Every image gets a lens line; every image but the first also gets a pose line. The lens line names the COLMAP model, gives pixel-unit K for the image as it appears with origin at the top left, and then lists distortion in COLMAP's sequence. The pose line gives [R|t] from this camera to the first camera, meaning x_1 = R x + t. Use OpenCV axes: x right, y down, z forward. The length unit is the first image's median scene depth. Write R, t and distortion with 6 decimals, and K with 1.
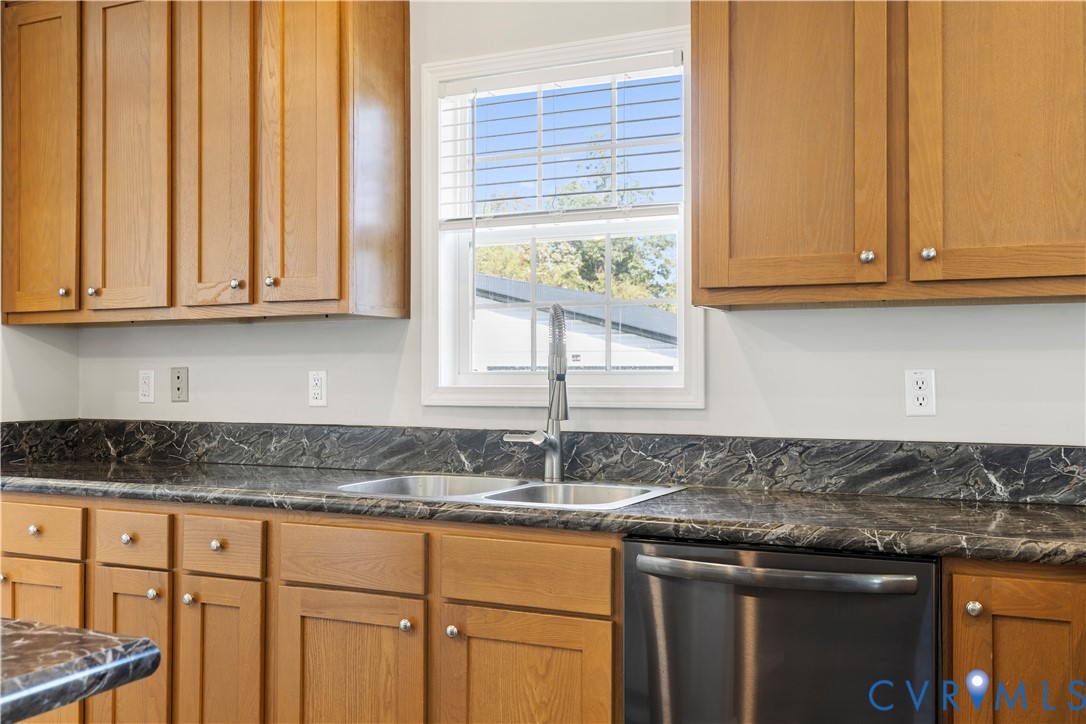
lens RADIAL K [[1085.3, 0, 541.8], [0, 1085.3, 360.4], [0, 0, 1]] dist [-0.025265, 0.000000]
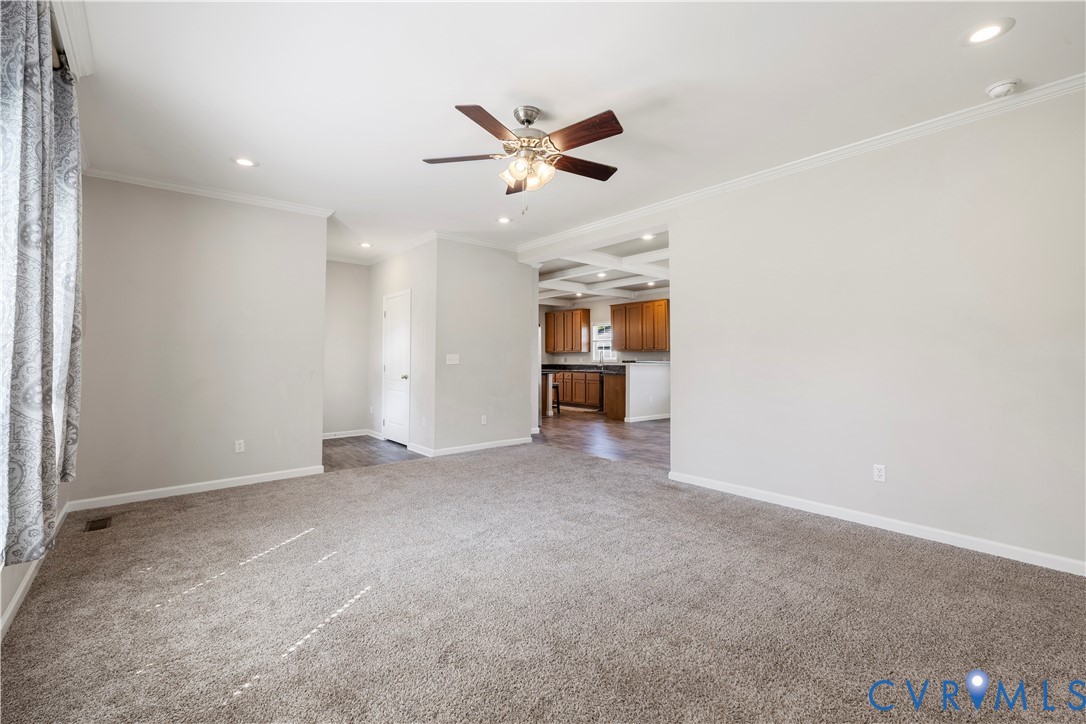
lens RADIAL K [[463.6, 0, 542.4], [0, 463.6, 360.6], [0, 0, 1]] dist [0.000868, 0.000005]
pose [[0.916279, 0.004373, -0.400518, 1.017601], [-0.002708, 0.999985, 0.004725, 0.010781], [0.400532, -0.003244, 0.916277, -2.554083]]
